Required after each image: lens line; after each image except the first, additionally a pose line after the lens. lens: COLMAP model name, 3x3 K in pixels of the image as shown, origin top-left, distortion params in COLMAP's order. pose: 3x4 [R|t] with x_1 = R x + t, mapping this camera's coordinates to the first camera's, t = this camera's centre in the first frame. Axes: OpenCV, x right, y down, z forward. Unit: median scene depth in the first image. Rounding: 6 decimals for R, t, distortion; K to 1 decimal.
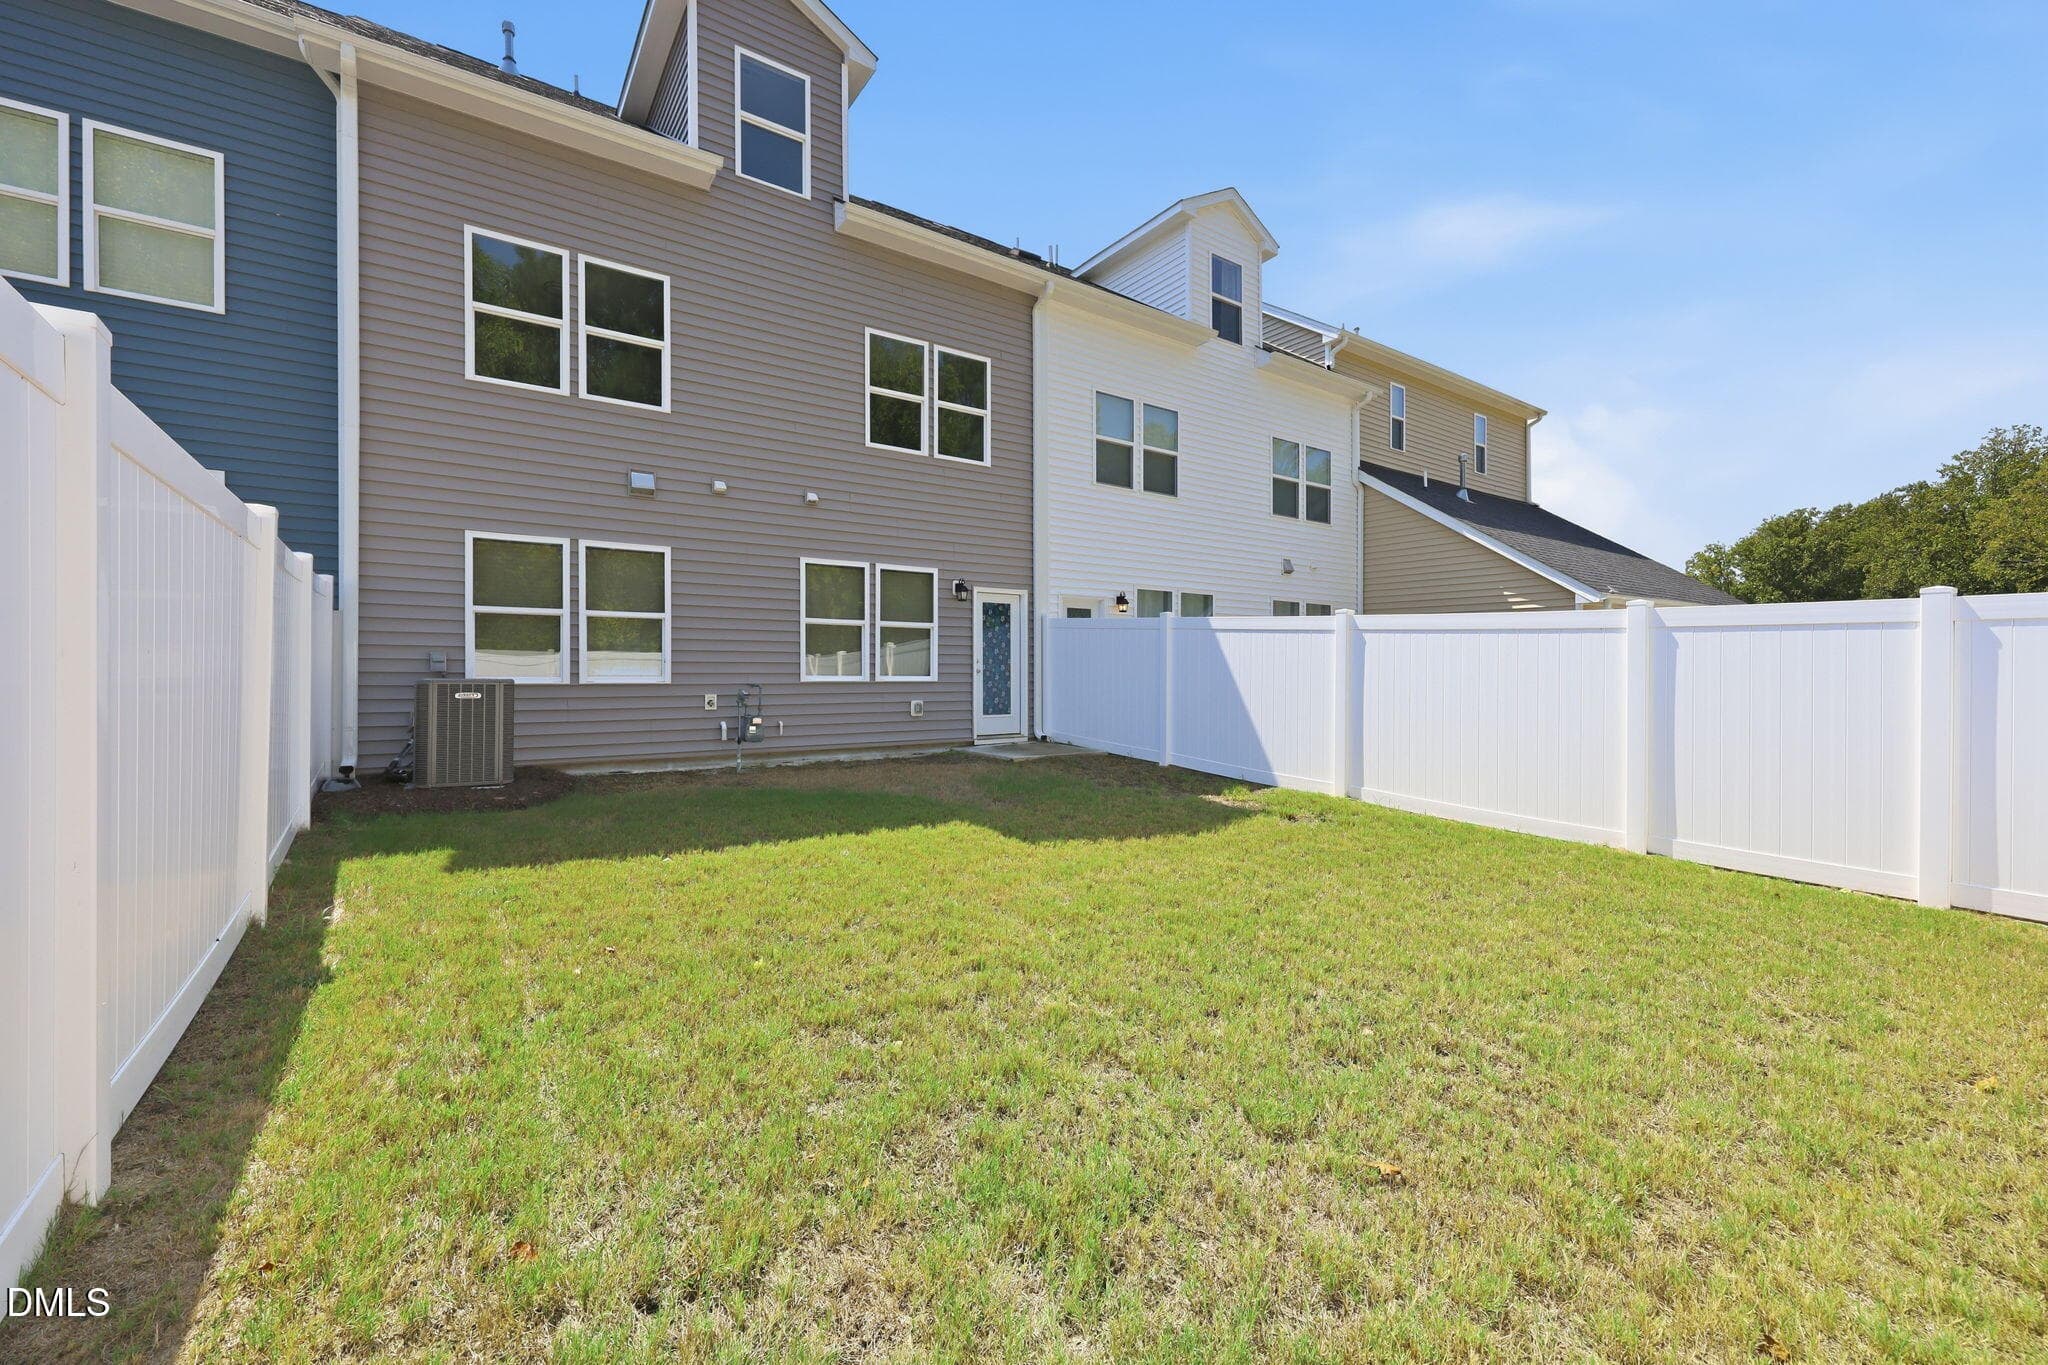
lens RADIAL K [[826.0, 0, 1076.0], [0, 826.0, 671.6], [0, 0, 1]] dist [-0.000906, 0.000404]
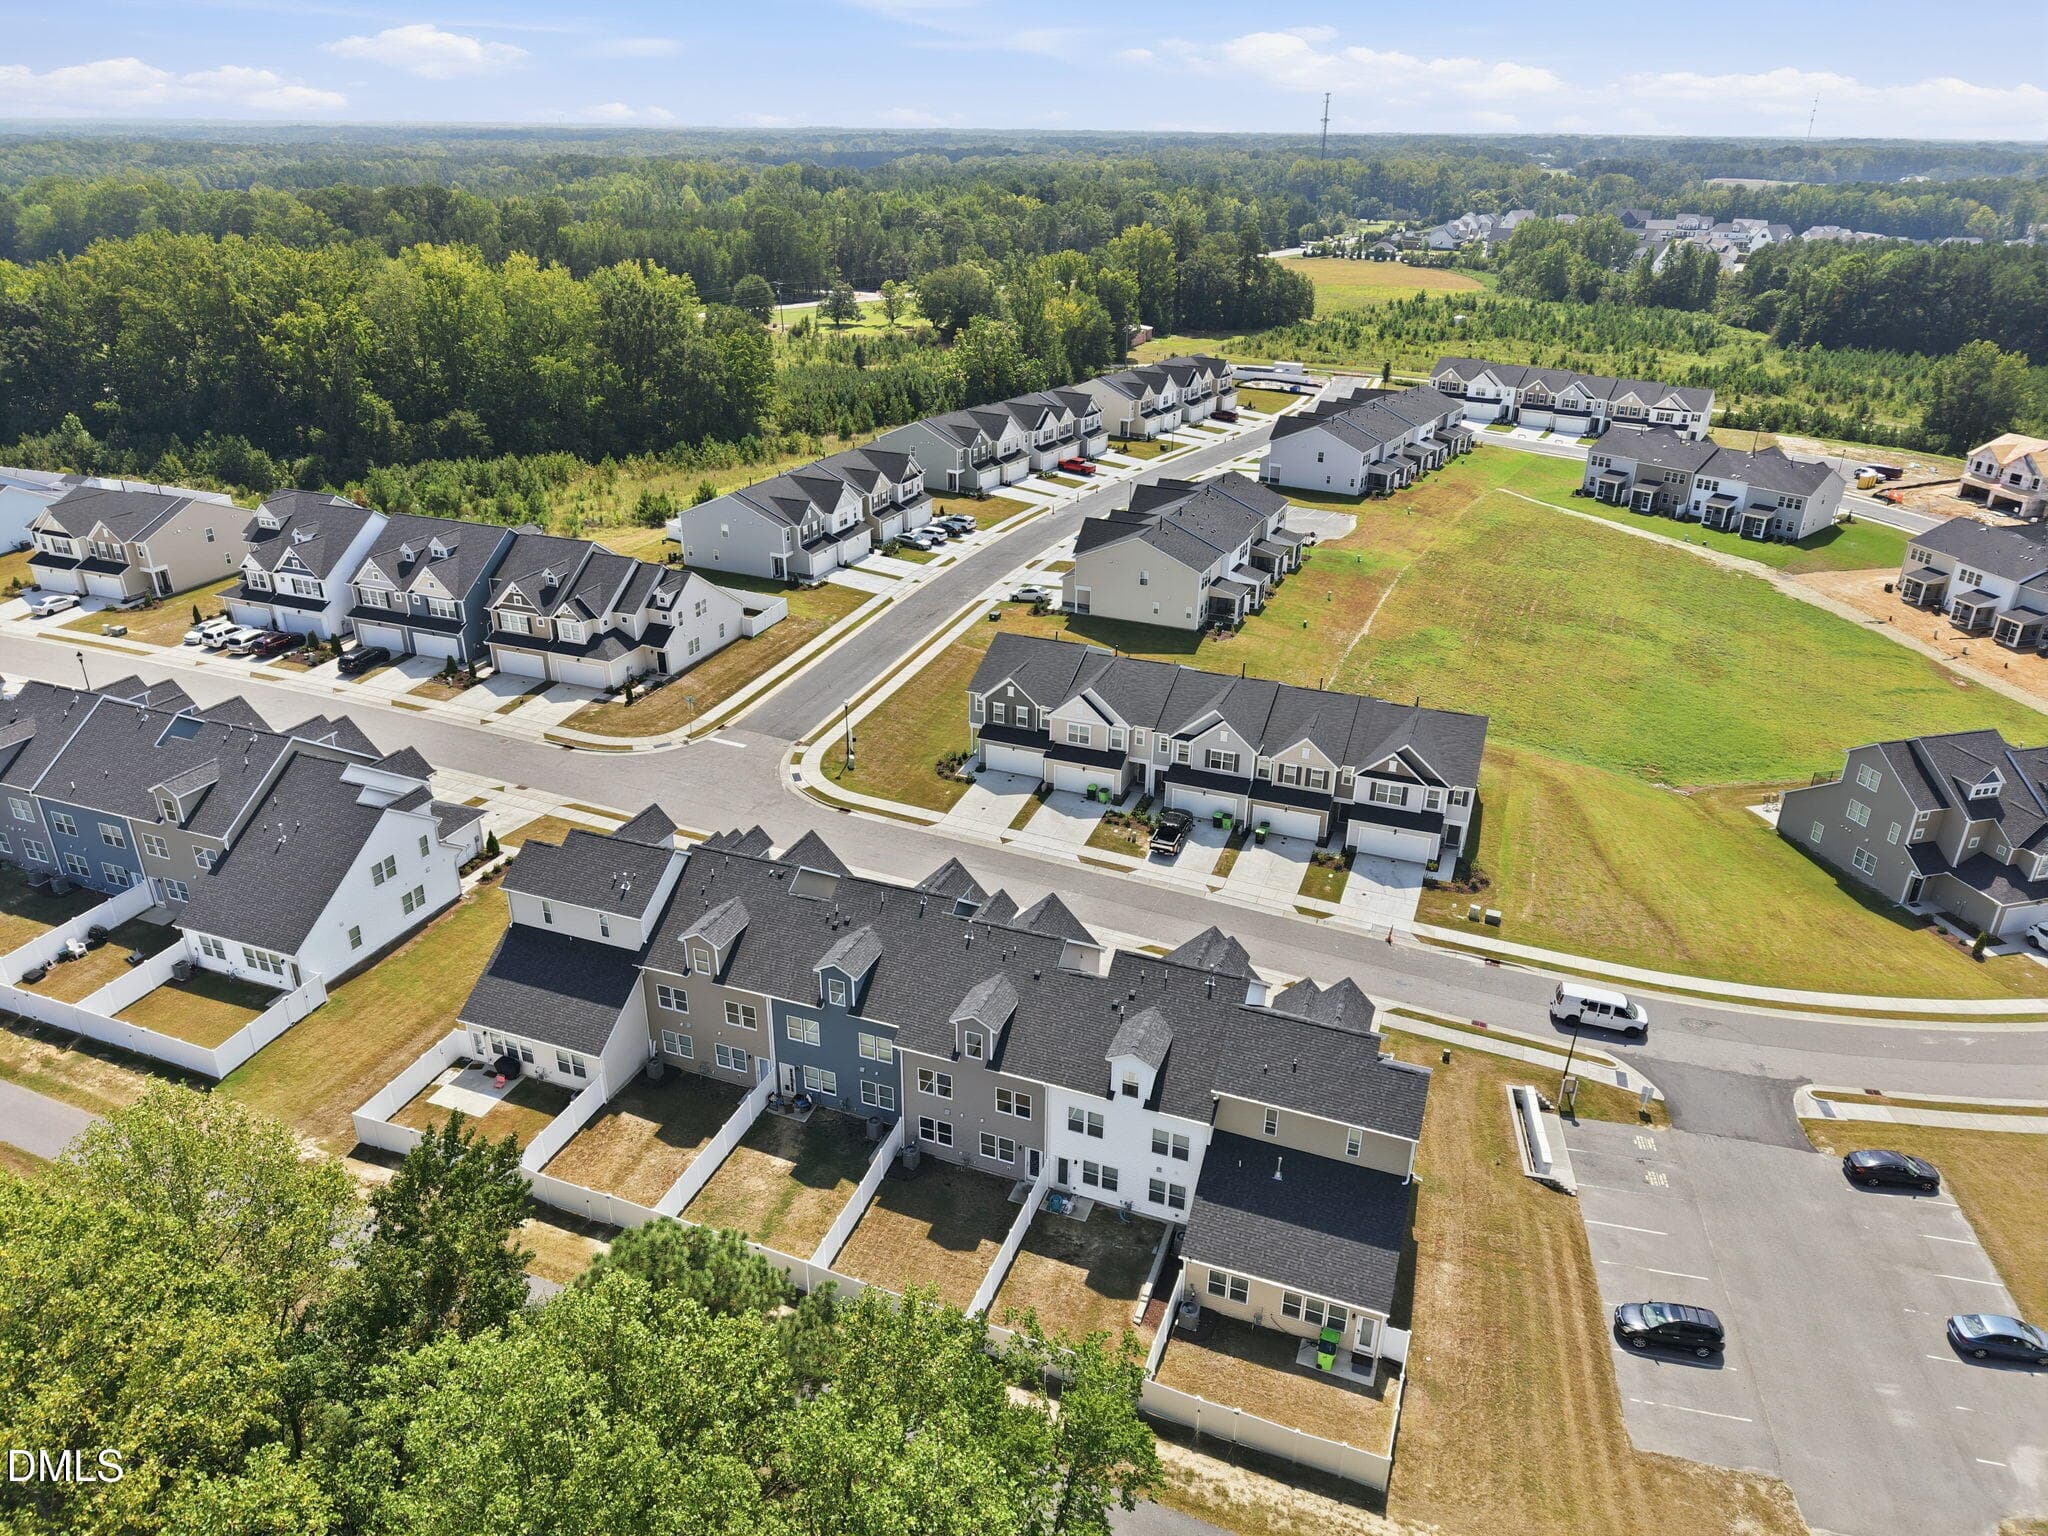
lens RADIAL K [[1370.8, 0, 1013.5], [0, 1370.8, 753.9], [0, 0, 1]] dist [0.029092, -0.025251]
pose [[0.536183, 0.372409, -0.757508, 4.456870], [0.002013, 0.896847, 0.442336, -5.106325], [0.844099, -0.238698, 0.480125, -1.768585]]
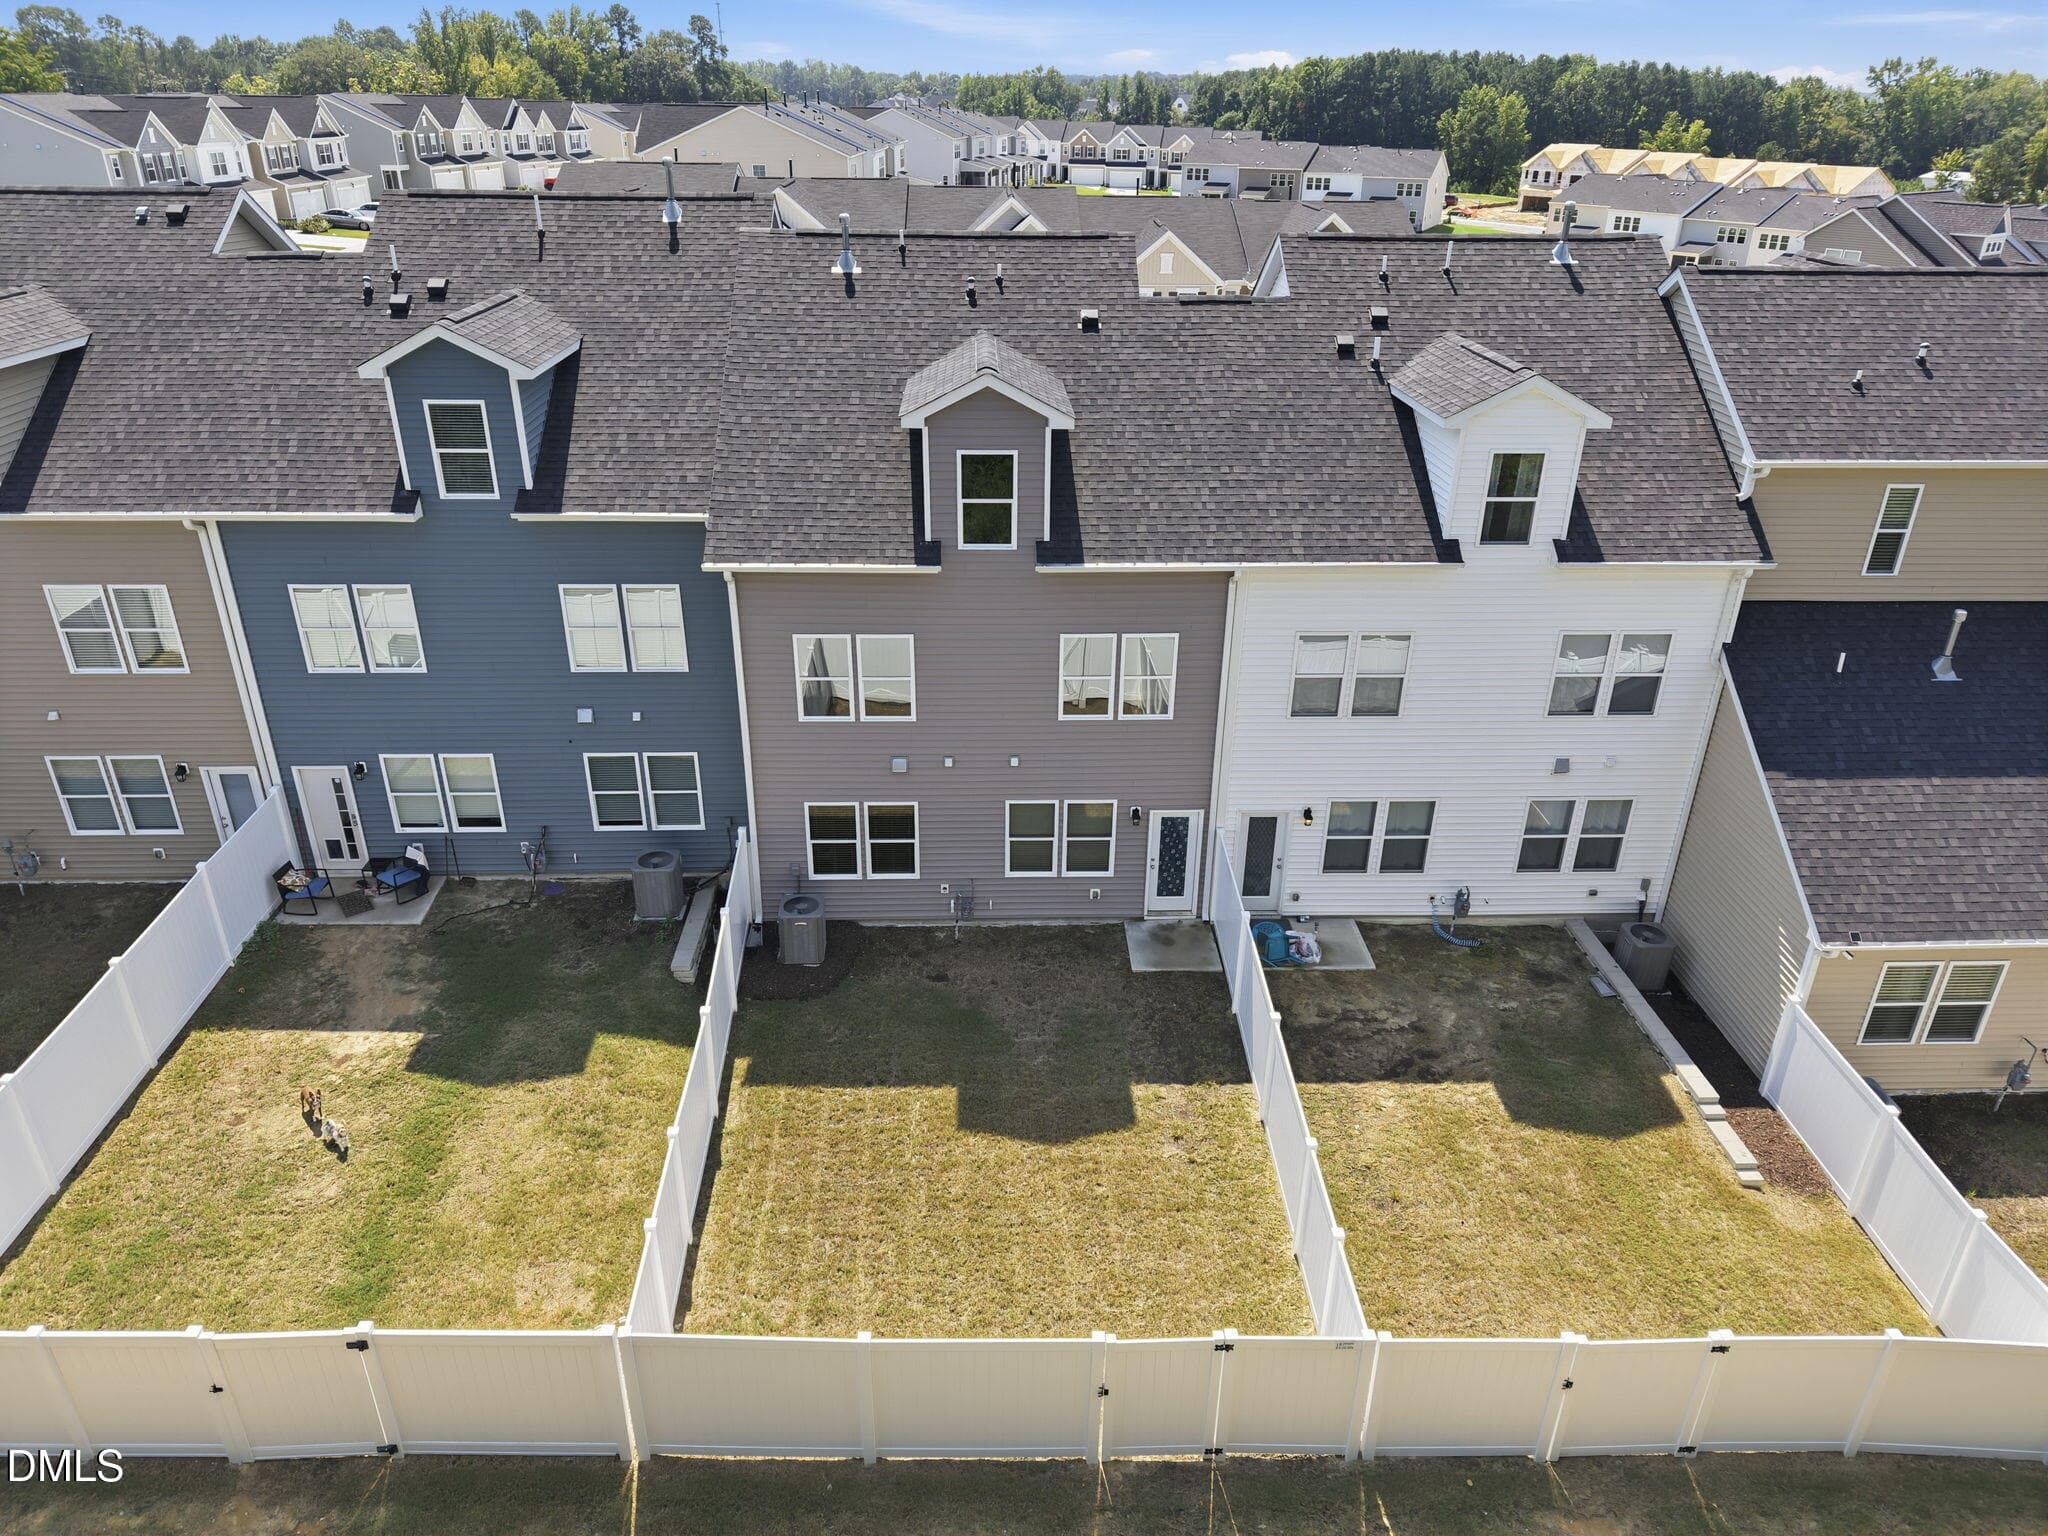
lens RADIAL K [[1370.8, 0, 1019.7], [0, 1370.8, 763.8], [0, 0, 1]] dist [0.029092, -0.025251]
pose [[0.824832, 0.276895, -0.492931, 0.826991], [-0.017388, 0.883873, 0.467404, -1.322522], [0.565110, -0.376959, 0.733861, -0.652833]]
